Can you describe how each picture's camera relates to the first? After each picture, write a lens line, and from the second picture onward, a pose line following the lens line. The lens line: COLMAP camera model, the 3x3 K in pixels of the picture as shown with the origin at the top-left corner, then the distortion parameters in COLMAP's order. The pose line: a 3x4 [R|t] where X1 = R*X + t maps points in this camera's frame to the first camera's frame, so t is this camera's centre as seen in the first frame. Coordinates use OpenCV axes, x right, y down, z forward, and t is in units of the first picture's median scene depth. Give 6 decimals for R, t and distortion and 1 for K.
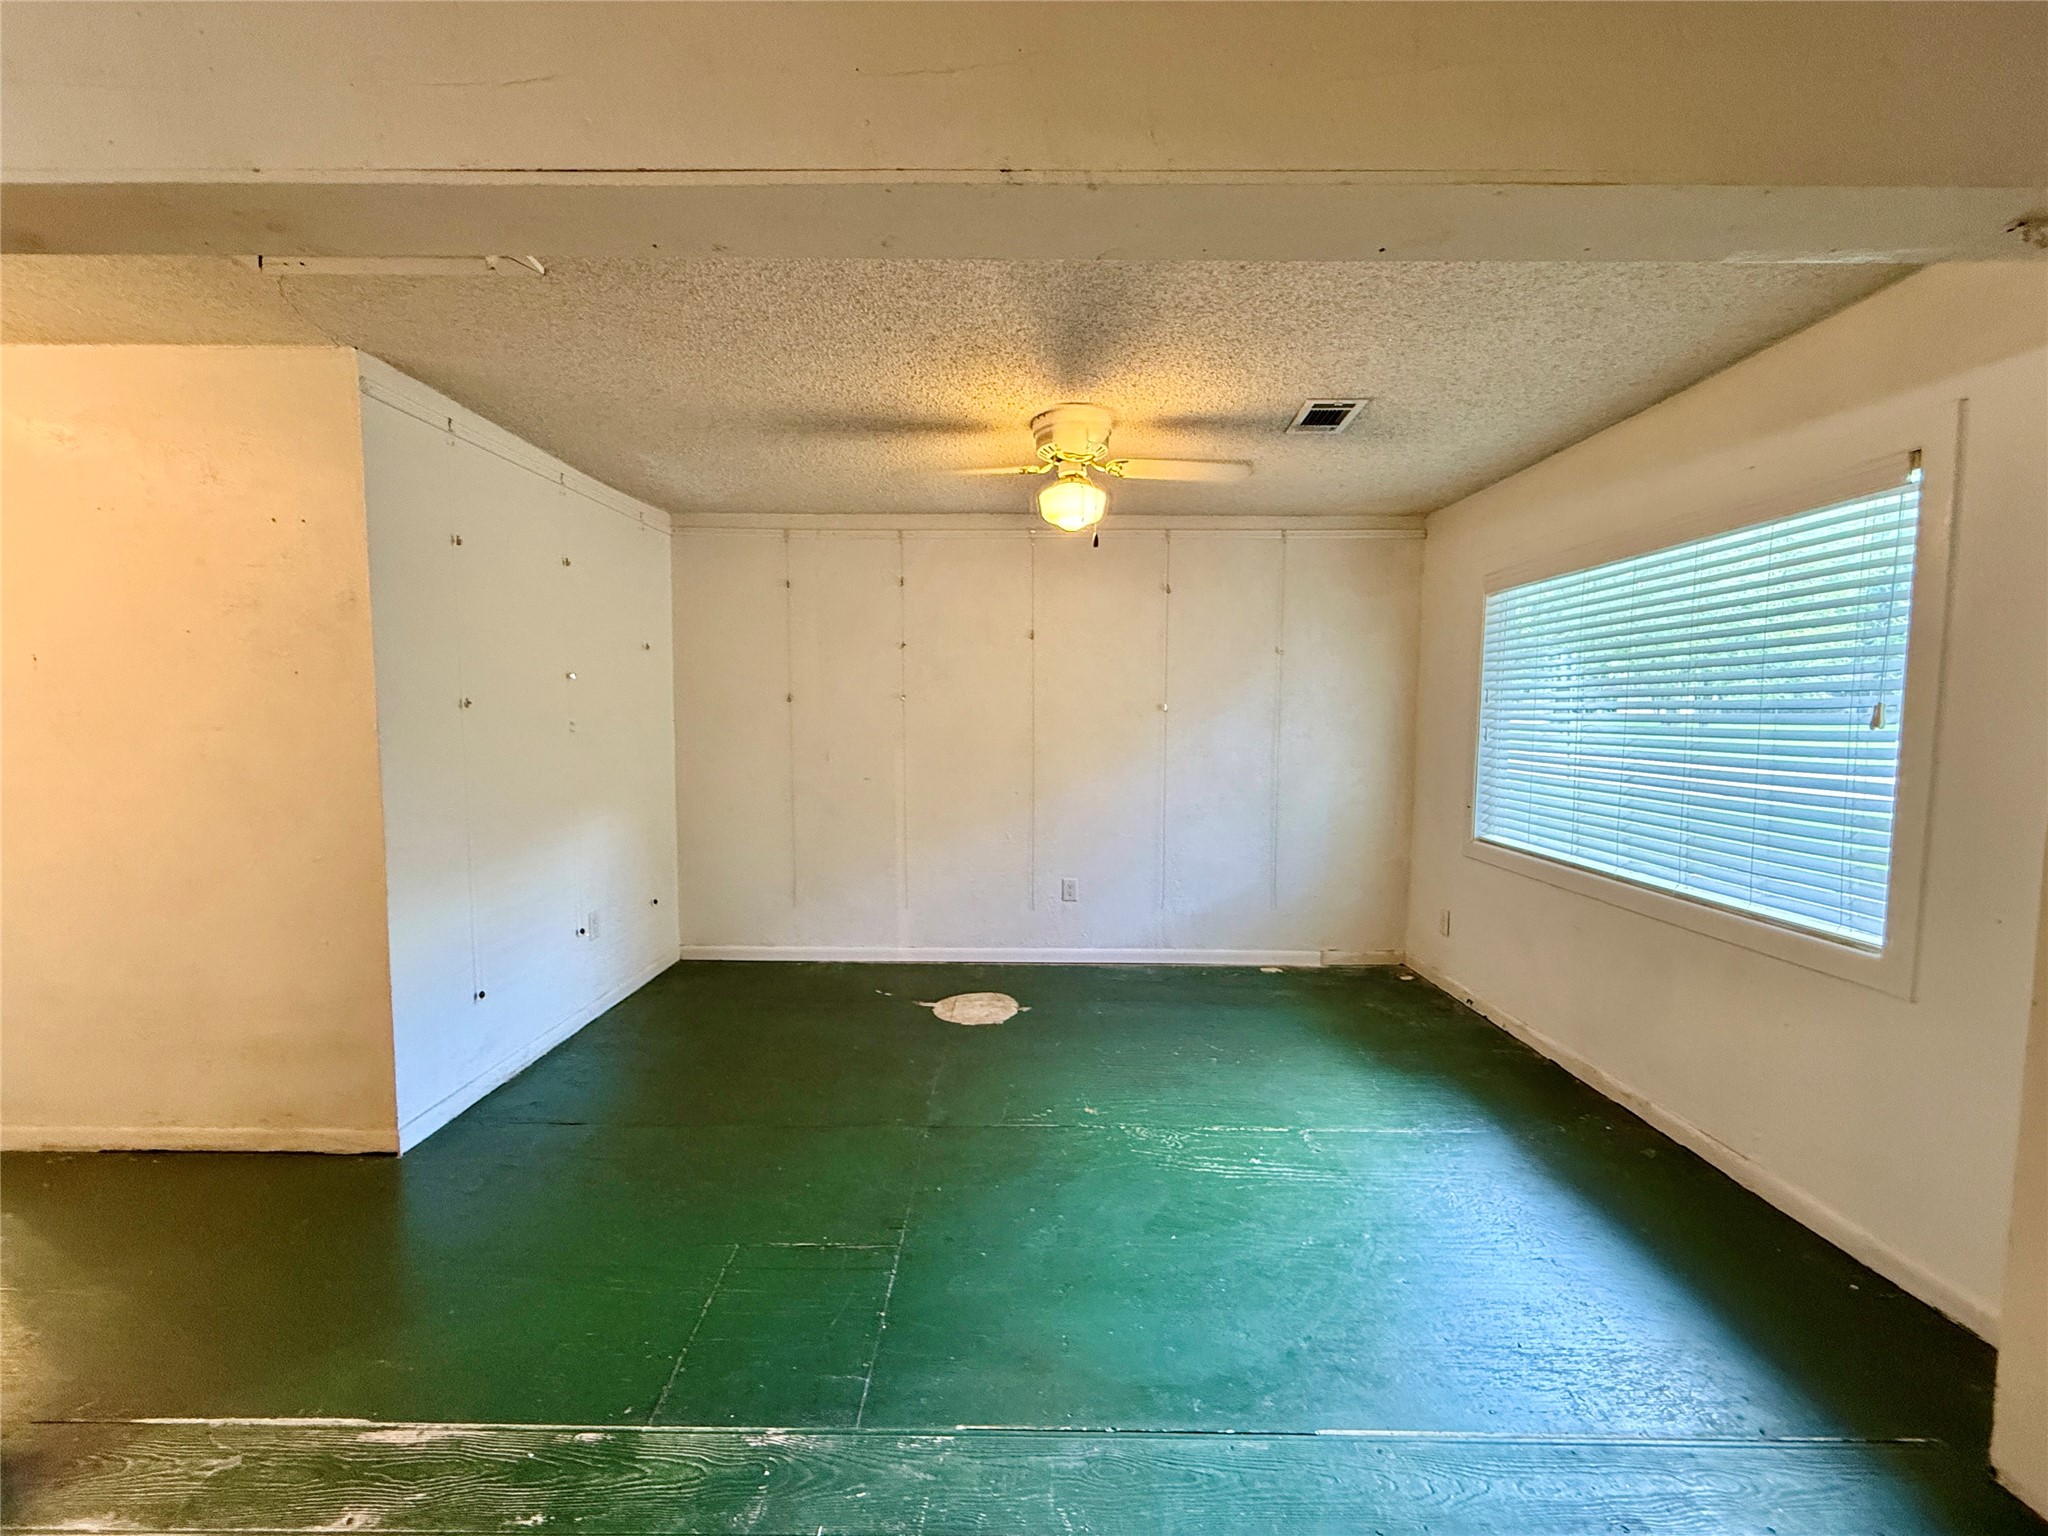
lens RADIAL K [[817.4, 0, 1018.6], [0, 817.4, 768.7], [0, 0, 1]] dist [0.001674, -0.000702]
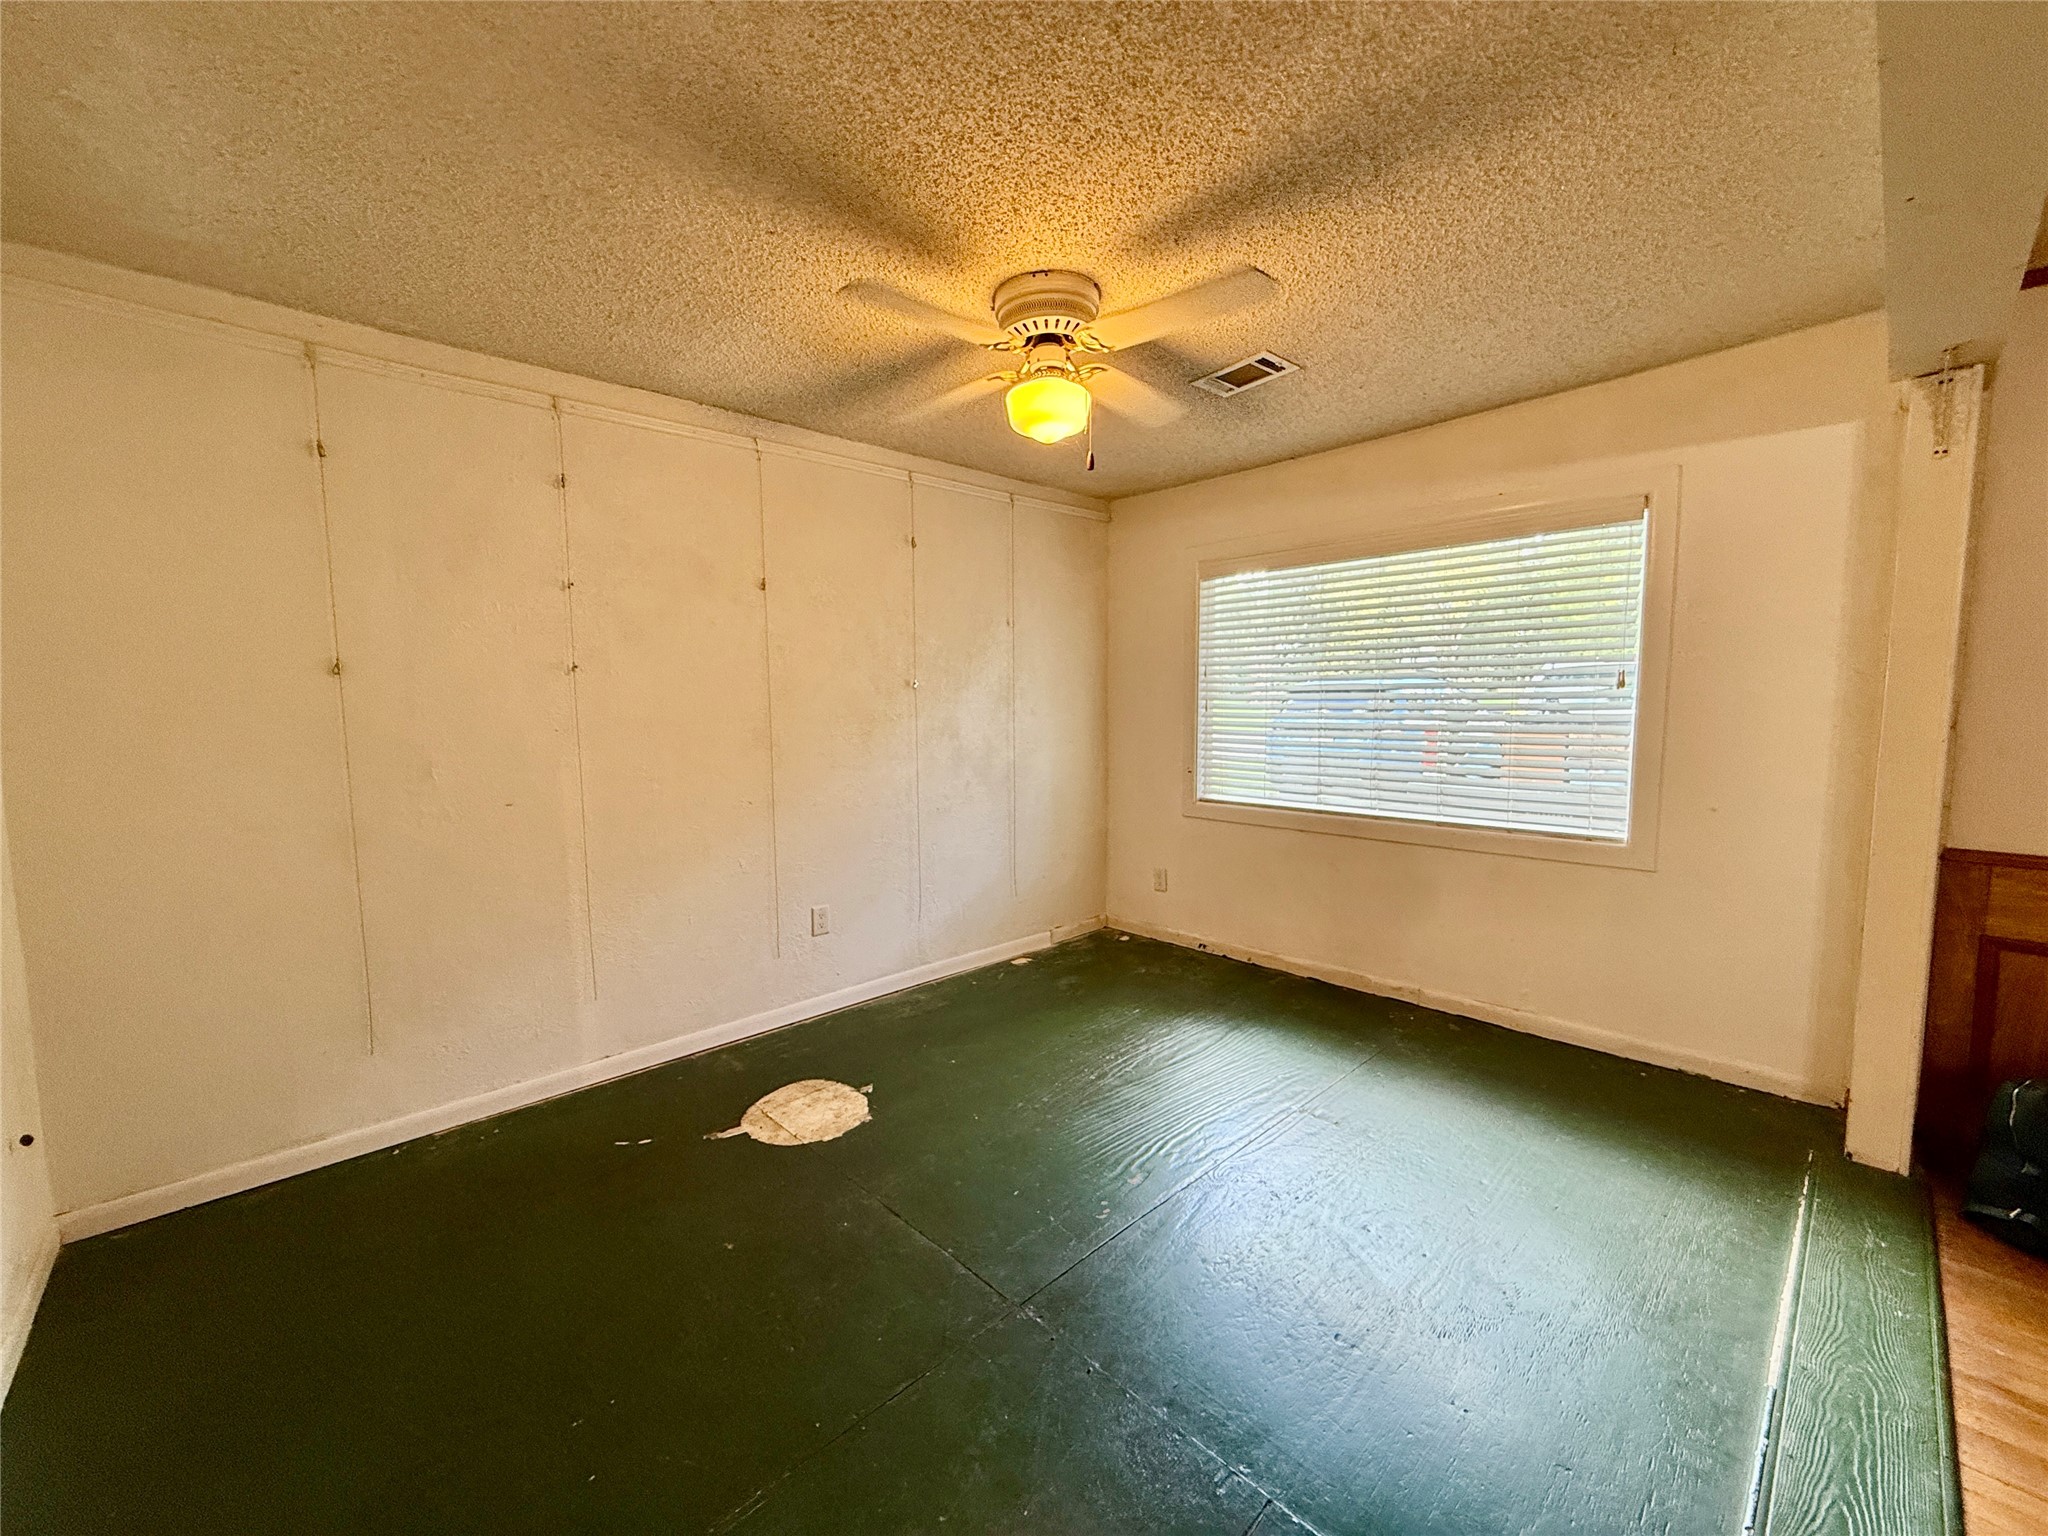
lens RADIAL K [[817.4, 0, 1020.8], [0, 817.4, 768.7], [0, 0, 1]] dist [0.001674, -0.000702]
pose [[0.725513, -0.074125, 0.684205, -0.349612], [0.062551, 0.997170, 0.041704, -0.016941], [-0.685360, 0.012541, 0.728097, 0.333402]]
